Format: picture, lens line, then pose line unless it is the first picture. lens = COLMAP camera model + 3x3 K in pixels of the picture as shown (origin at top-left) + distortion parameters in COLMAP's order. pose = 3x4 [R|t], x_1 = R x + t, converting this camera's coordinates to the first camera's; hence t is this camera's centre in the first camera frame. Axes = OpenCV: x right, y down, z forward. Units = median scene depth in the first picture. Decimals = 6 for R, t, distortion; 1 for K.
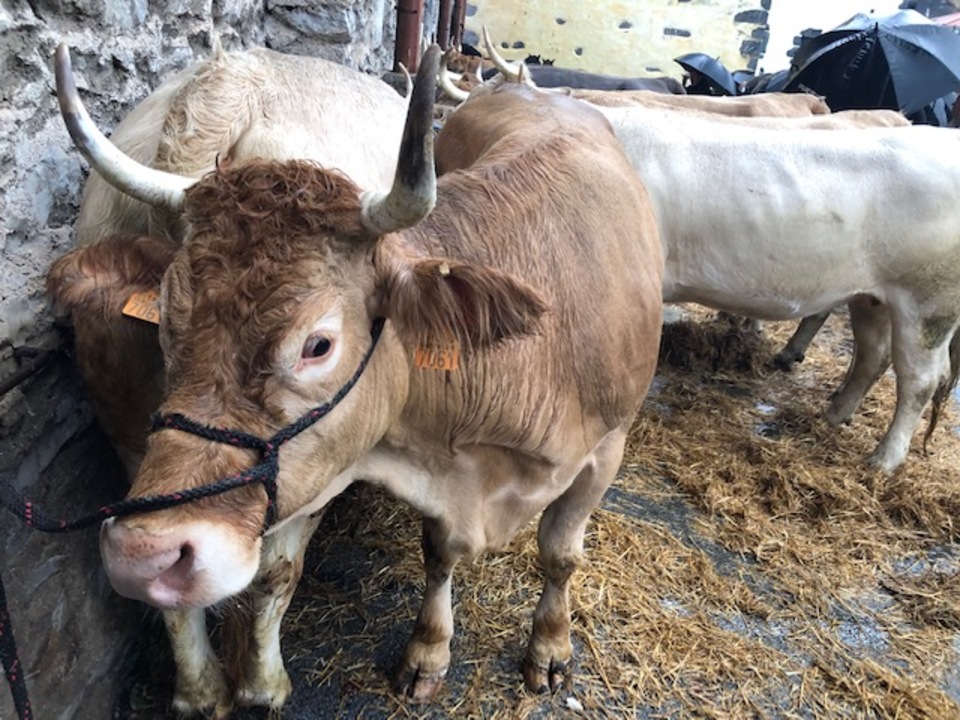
lens RADIAL K [[748.3, 0, 462.0], [0, 748.3, 352.3], [0, 0, 1]] dist [0.004322, -0.010484]
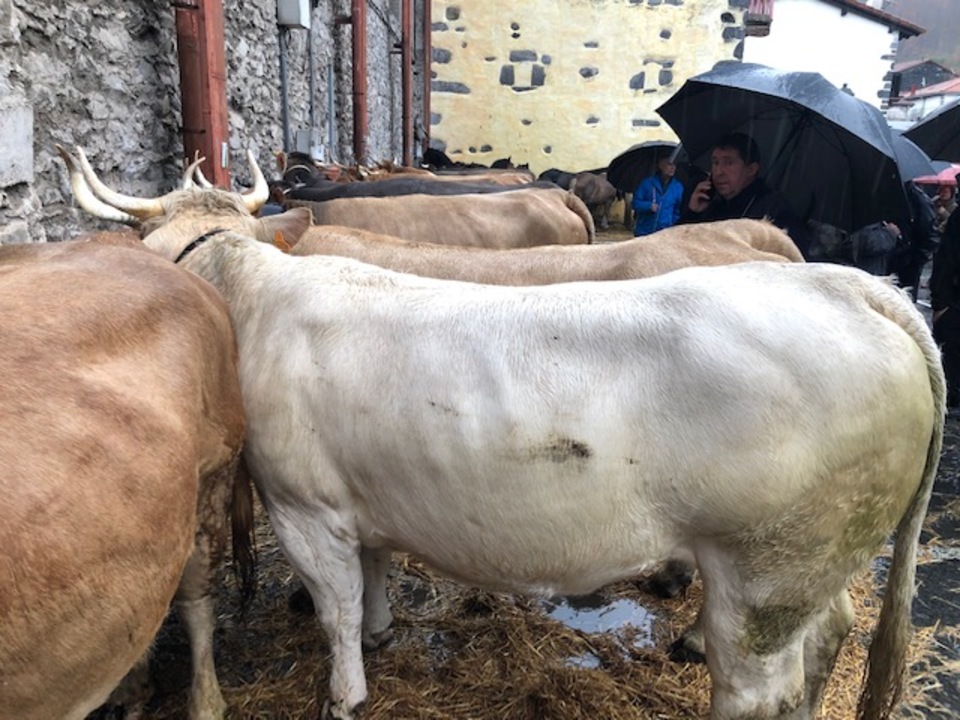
lens RADIAL K [[772.6, 0, 468.9], [0, 772.6, 361.2], [0, 0, 1]] dist [-0.006527, -0.007279]
pose [[0.996580, -0.082631, 0.000603, 0.846786], [0.082076, 0.988988, -0.123150, -0.353324], [0.009580, 0.122778, 0.992388, 0.886789]]
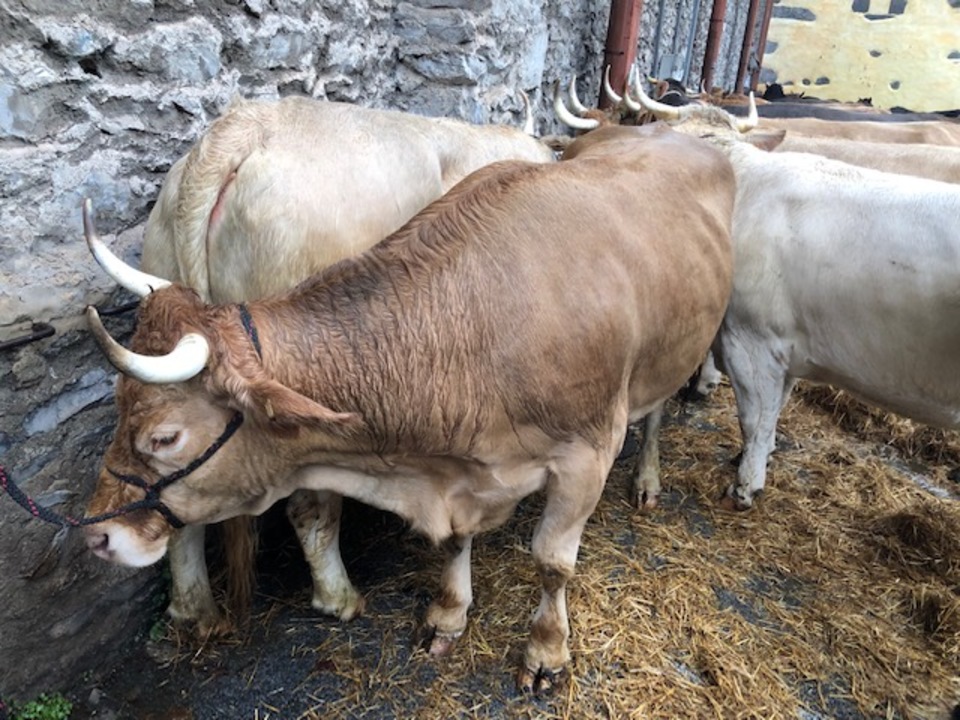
lens RADIAL K [[748.3, 0, 462.0], [0, 748.3, 352.3], [0, 0, 1]] dist [0.004322, -0.010484]
pose [[0.932763, 0.083702, -0.350637, 0.354610], [-0.101861, 0.994230, -0.033633, 0.008795], [0.345799, 0.067088, 0.935907, 0.019682]]
